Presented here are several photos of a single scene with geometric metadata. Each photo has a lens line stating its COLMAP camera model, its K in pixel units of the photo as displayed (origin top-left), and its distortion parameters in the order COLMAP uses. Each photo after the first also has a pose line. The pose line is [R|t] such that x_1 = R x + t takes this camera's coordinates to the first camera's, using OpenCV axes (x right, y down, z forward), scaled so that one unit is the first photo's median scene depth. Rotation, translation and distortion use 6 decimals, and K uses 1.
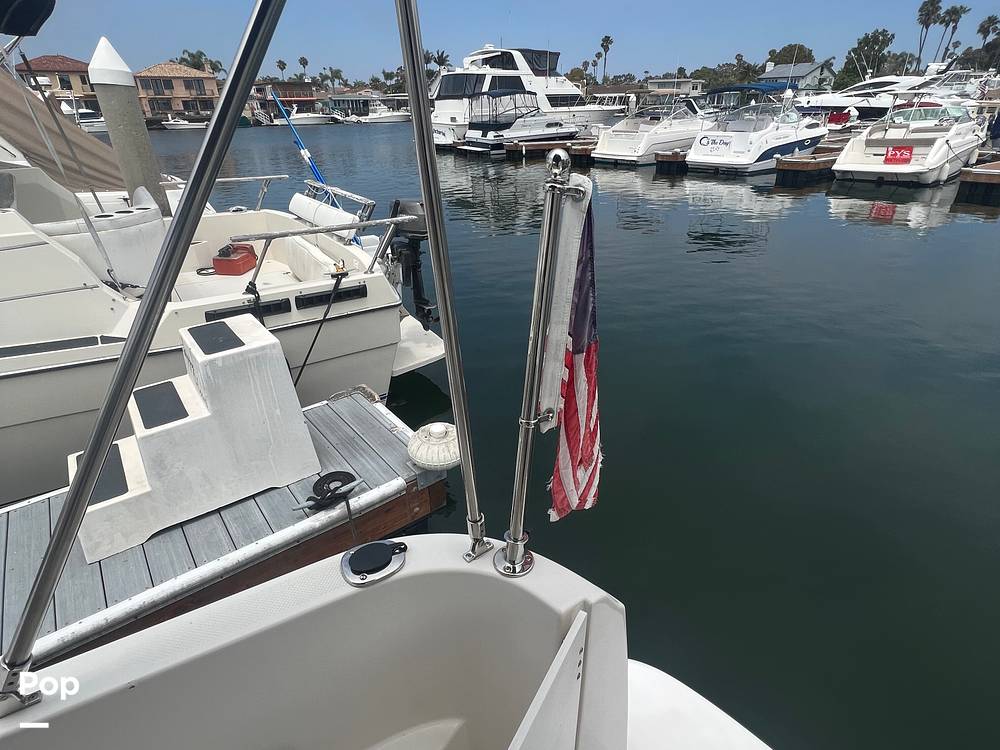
lens RADIAL K [[500.2, 0, 504.1], [0, 500.2, 374.0], [0, 0, 1]] dist [-0.027988, 0.001124]
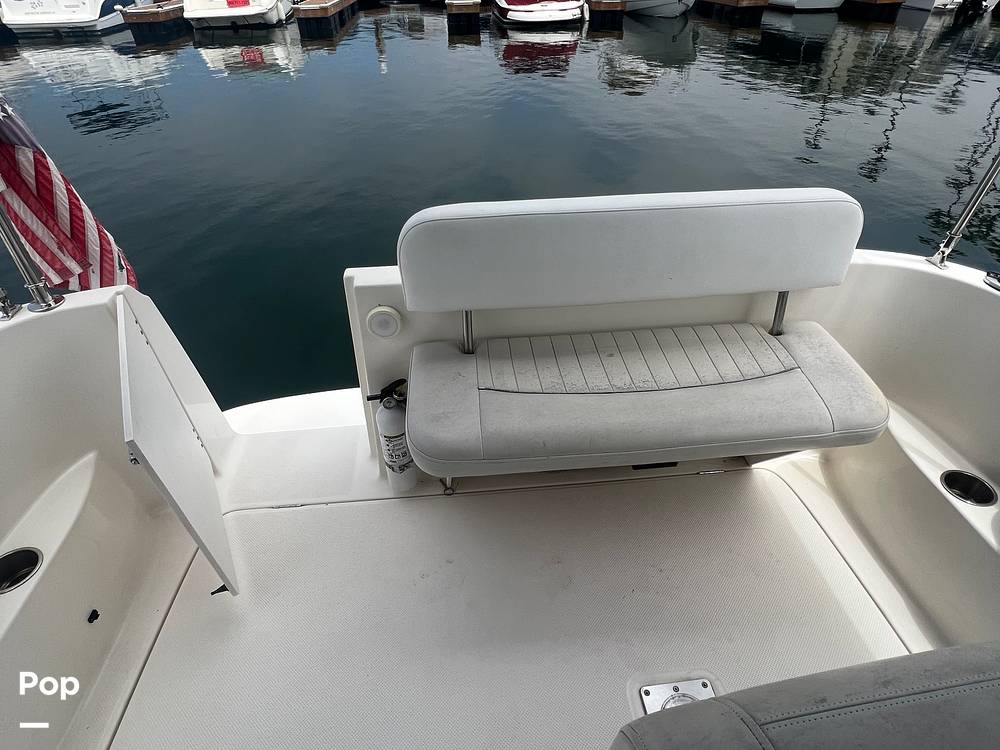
lens RADIAL K [[500.2, 0, 504.1], [0, 500.2, 374.0], [0, 0, 1]] dist [-0.027988, 0.001124]
pose [[0.518664, -0.537157, 0.665170, -0.133678], [0.381738, 0.841635, 0.382002, 0.220142], [-0.765025, 0.055790, 0.641579, -0.303038]]
